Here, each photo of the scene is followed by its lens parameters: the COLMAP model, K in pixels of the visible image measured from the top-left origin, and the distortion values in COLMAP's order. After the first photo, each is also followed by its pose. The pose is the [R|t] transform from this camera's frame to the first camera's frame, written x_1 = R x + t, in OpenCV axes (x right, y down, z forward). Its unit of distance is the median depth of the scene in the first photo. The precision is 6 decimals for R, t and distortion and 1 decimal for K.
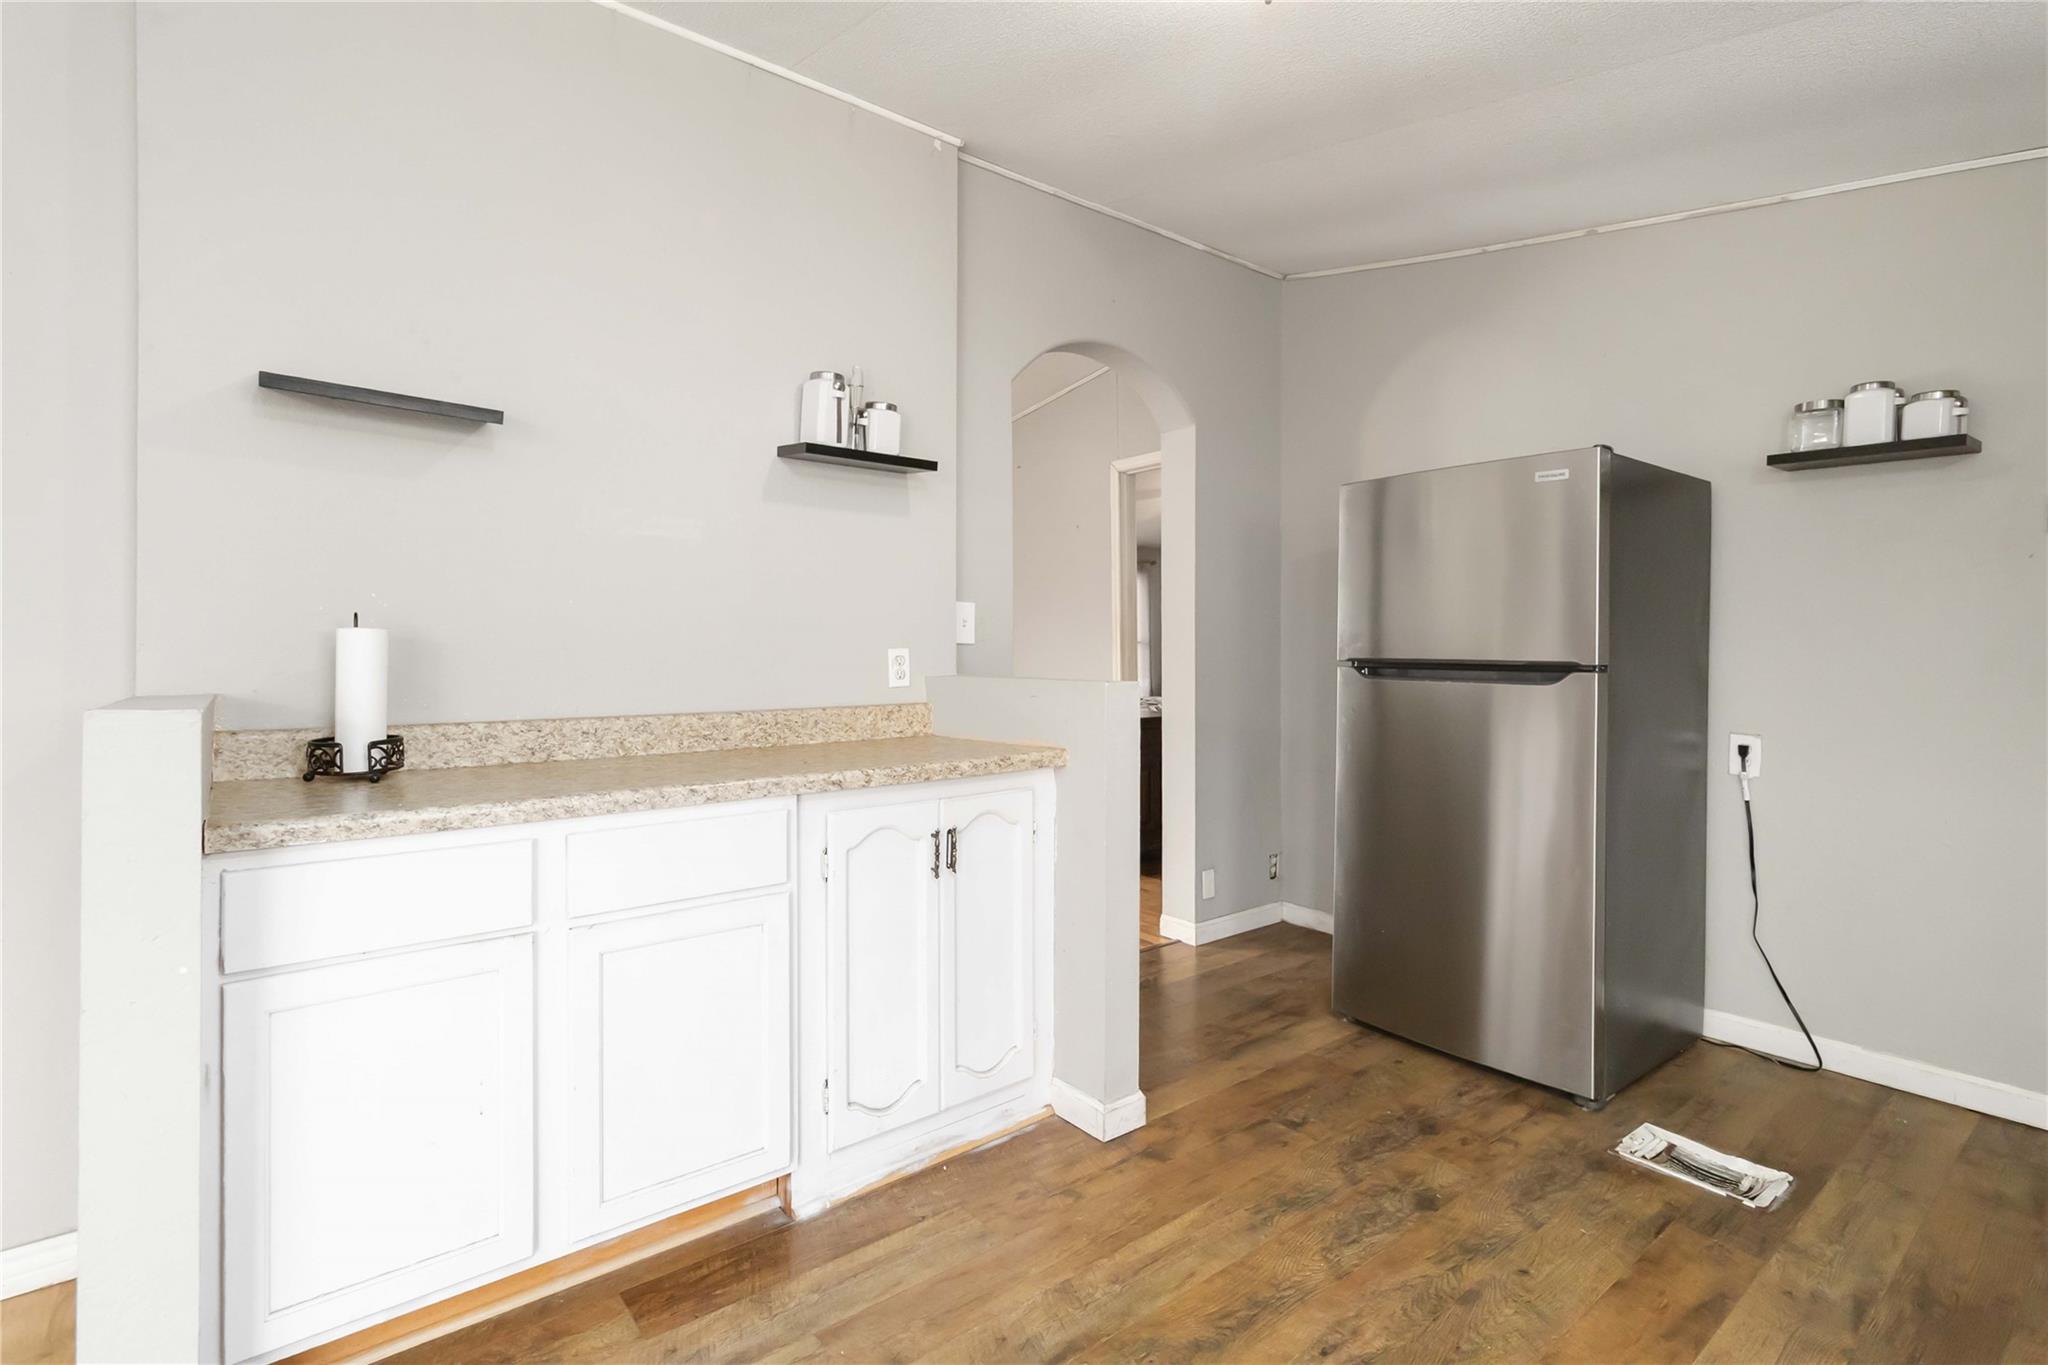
lens RADIAL K [[964.8, 0, 1038.9], [0, 964.8, 651.5], [0, 0, 1]] dist [0.002069, 0.001161]
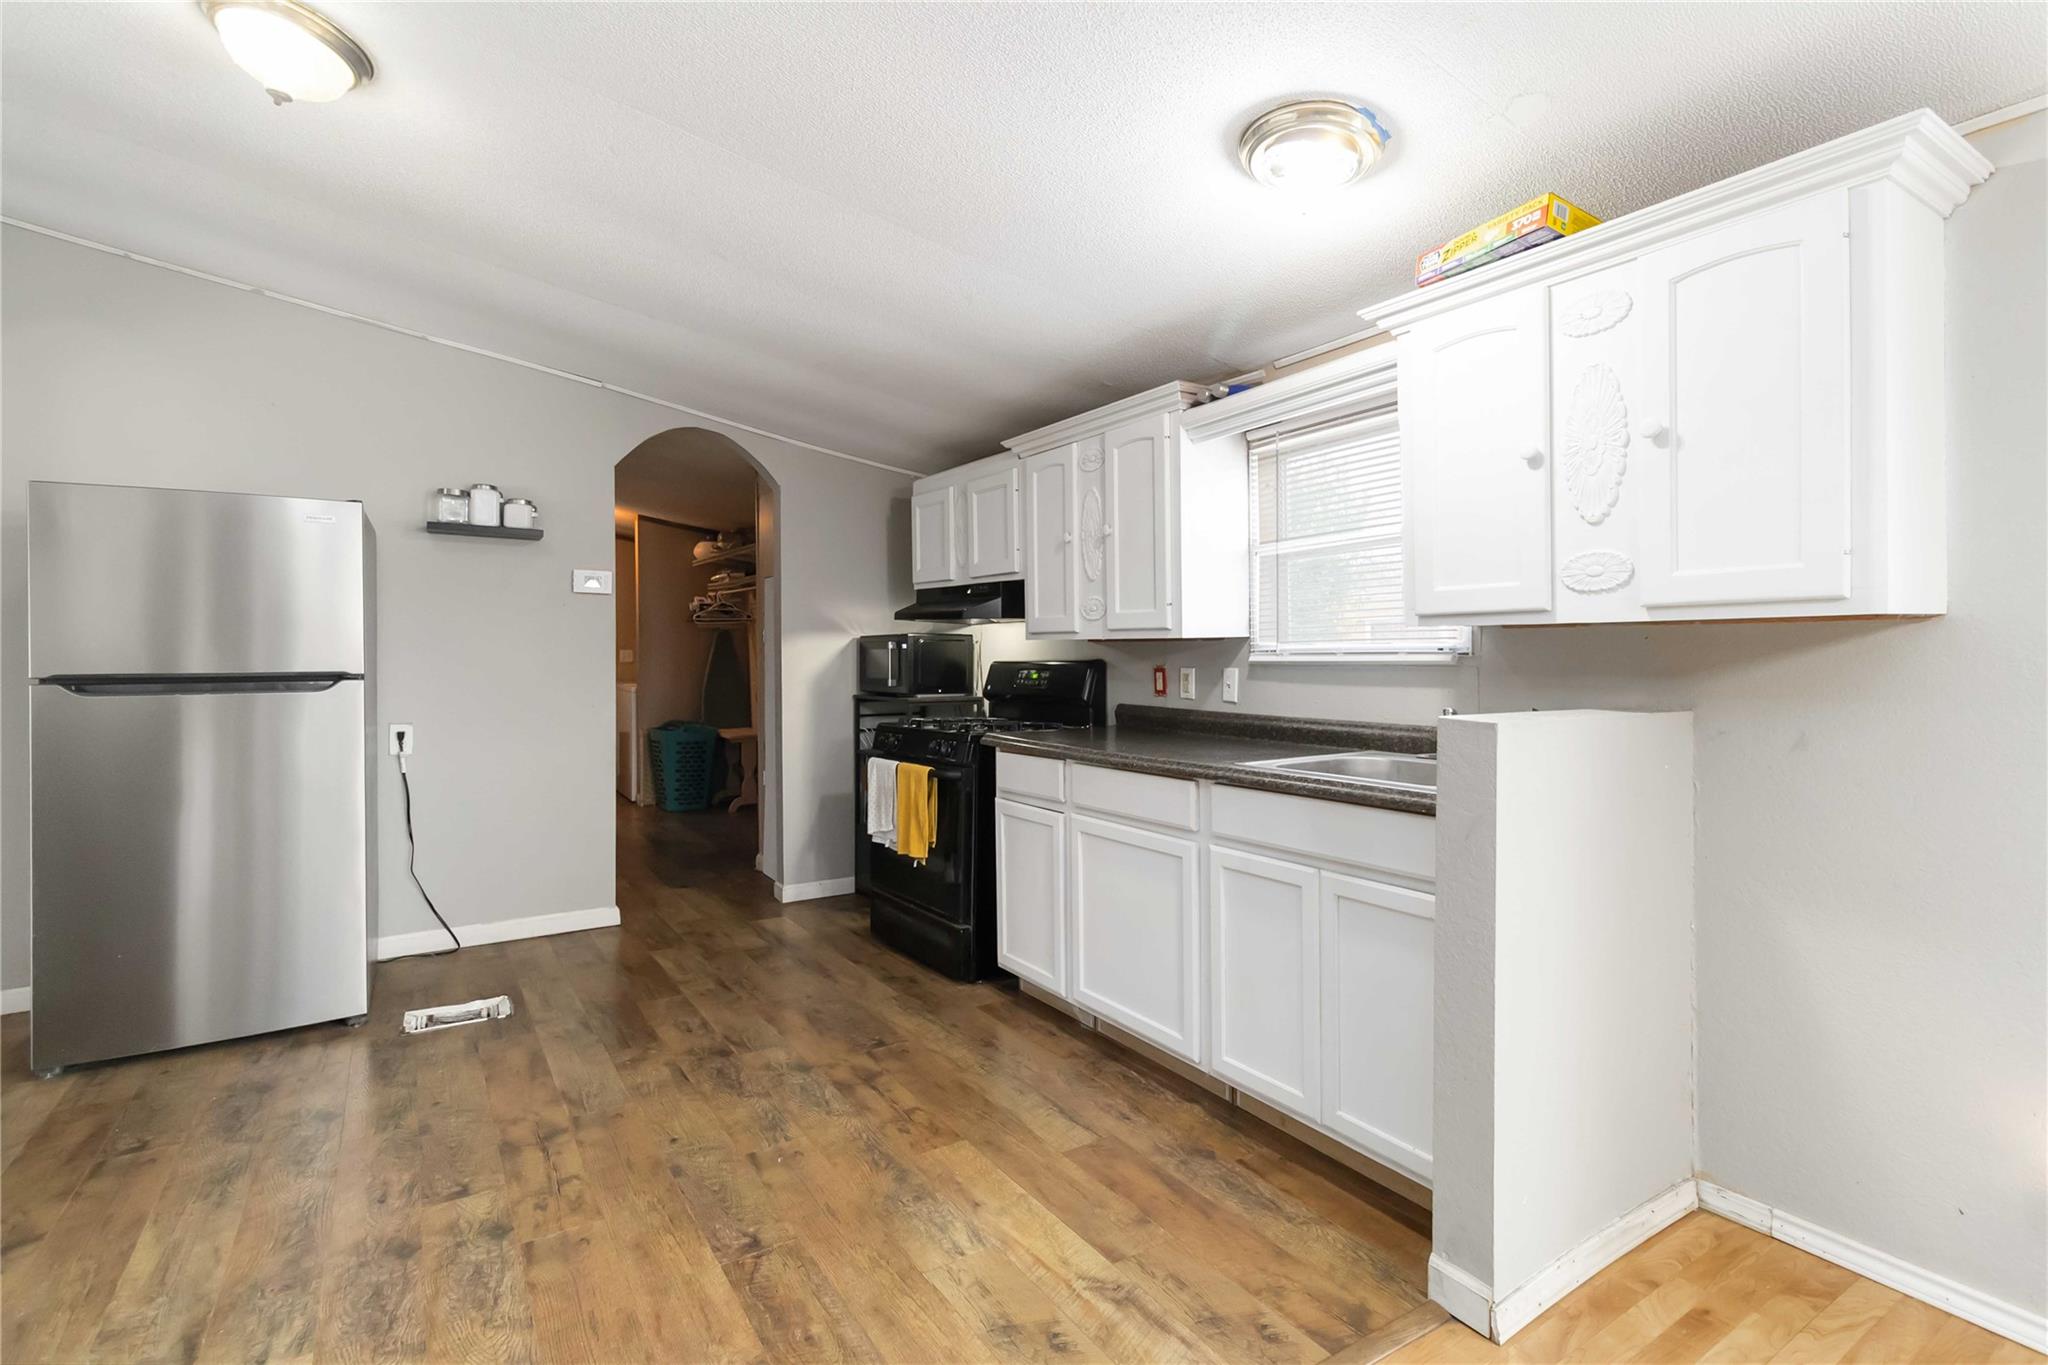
lens RADIAL K [[964.8, 0, 1039.2], [0, 964.8, 664.0], [0, 0, 1]] dist [0.002069, 0.001161]
pose [[0.093608, -0.014436, 0.995504, -0.580424], [0.009362, 0.999863, 0.013619, -0.007892], [-0.995565, 0.008046, 0.093730, -0.010308]]
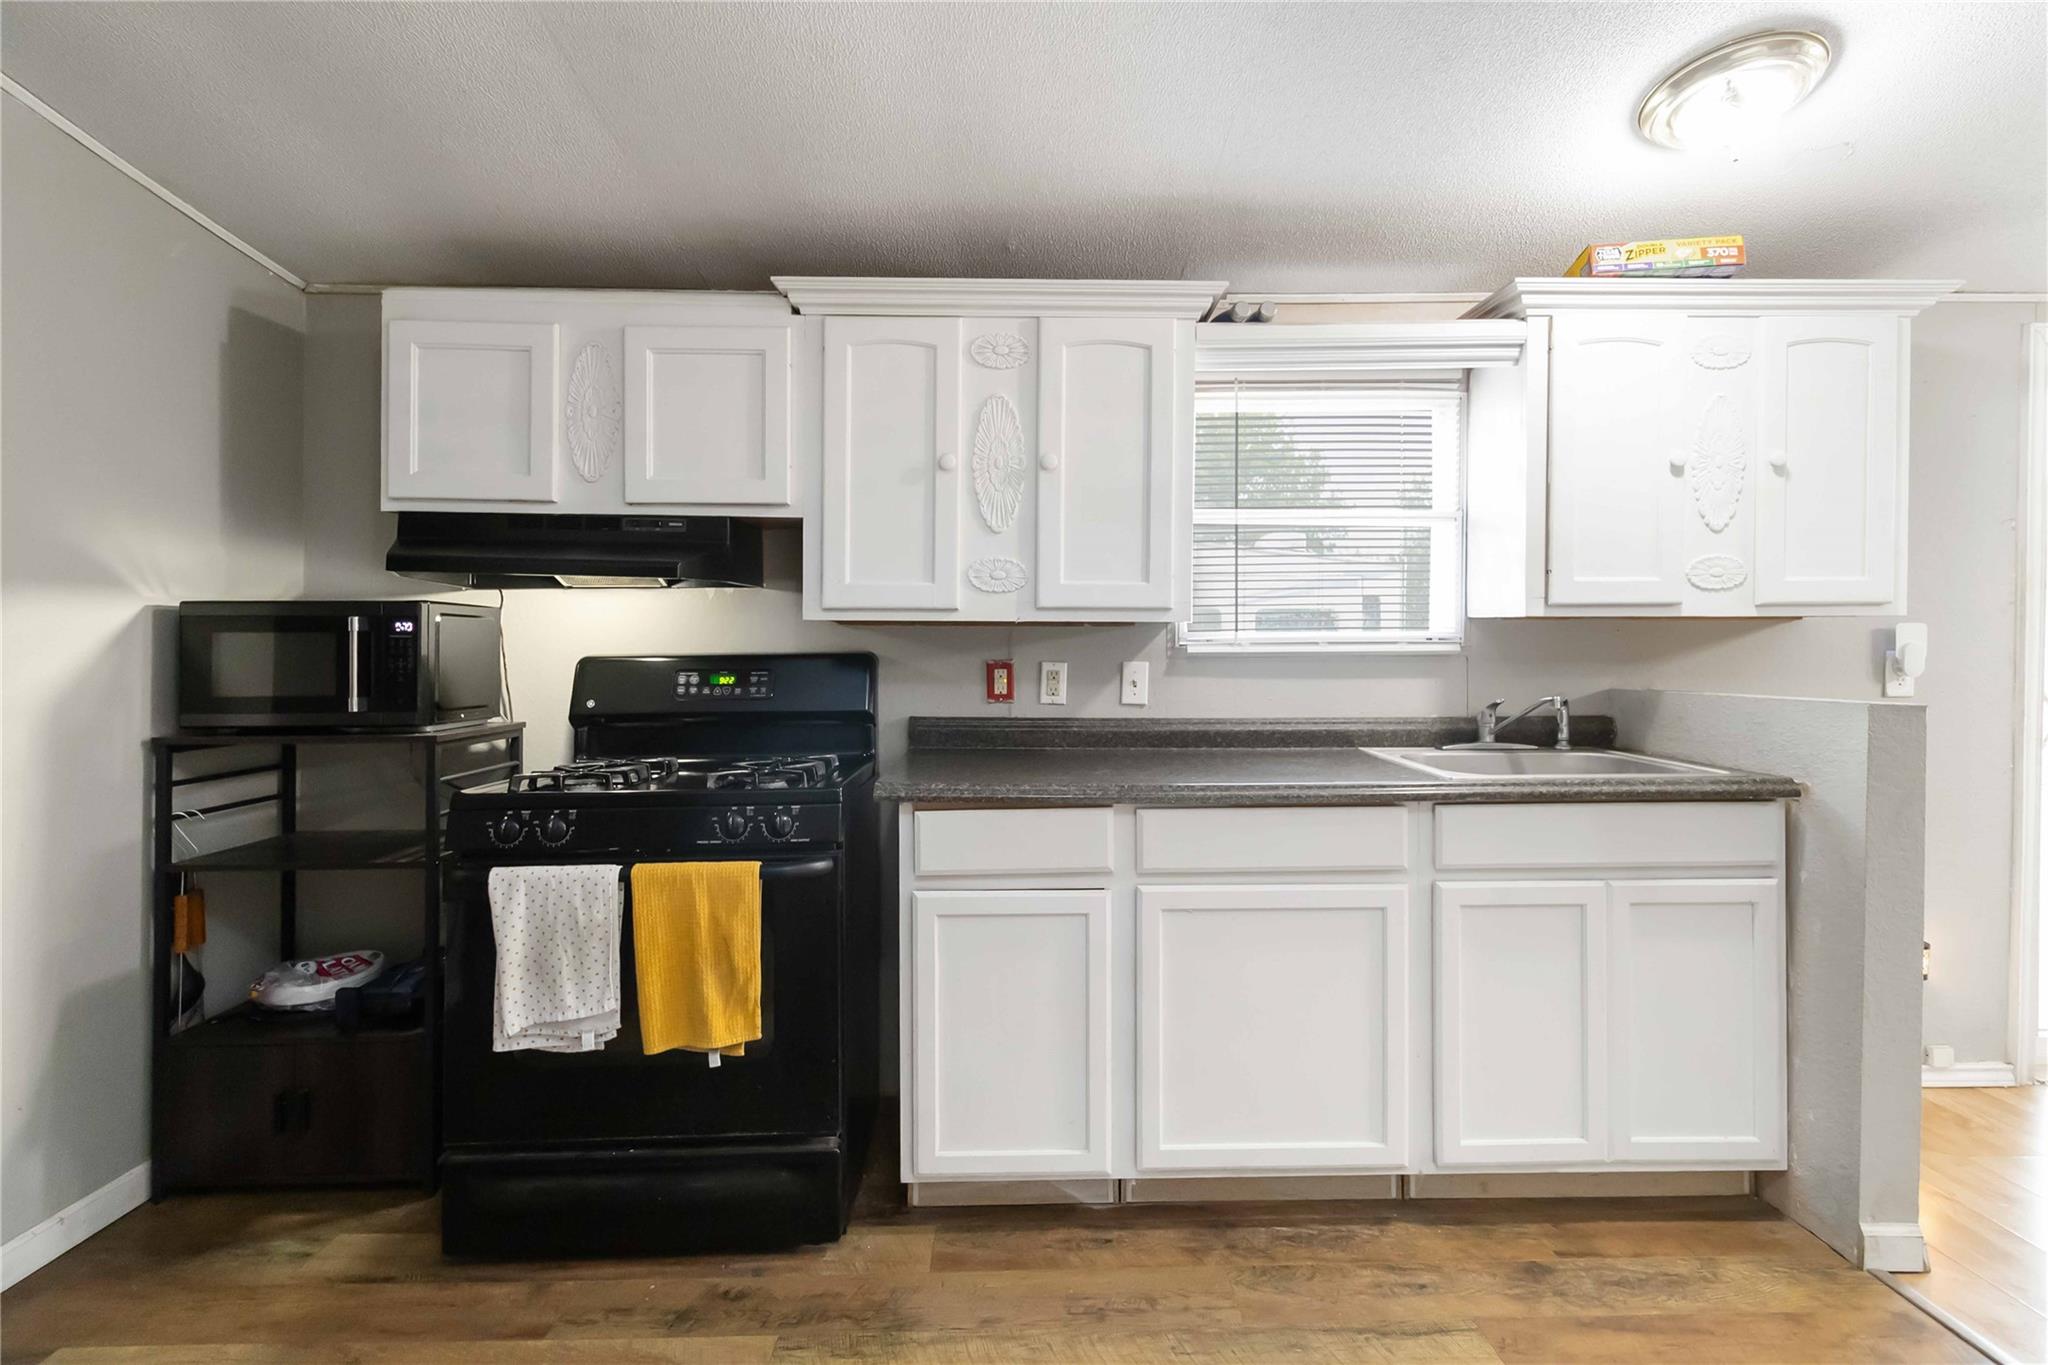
lens RADIAL K [[964.8, 0, 1034.0], [0, 964.8, 646.4], [0, 0, 1]] dist [0.002069, 0.001161]
pose [[-0.792148, -0.002033, 0.610326, 0.198501], [0.001975, 0.999981, 0.005893, -0.005119], [-0.610326, 0.005874, -0.792128, 0.732847]]
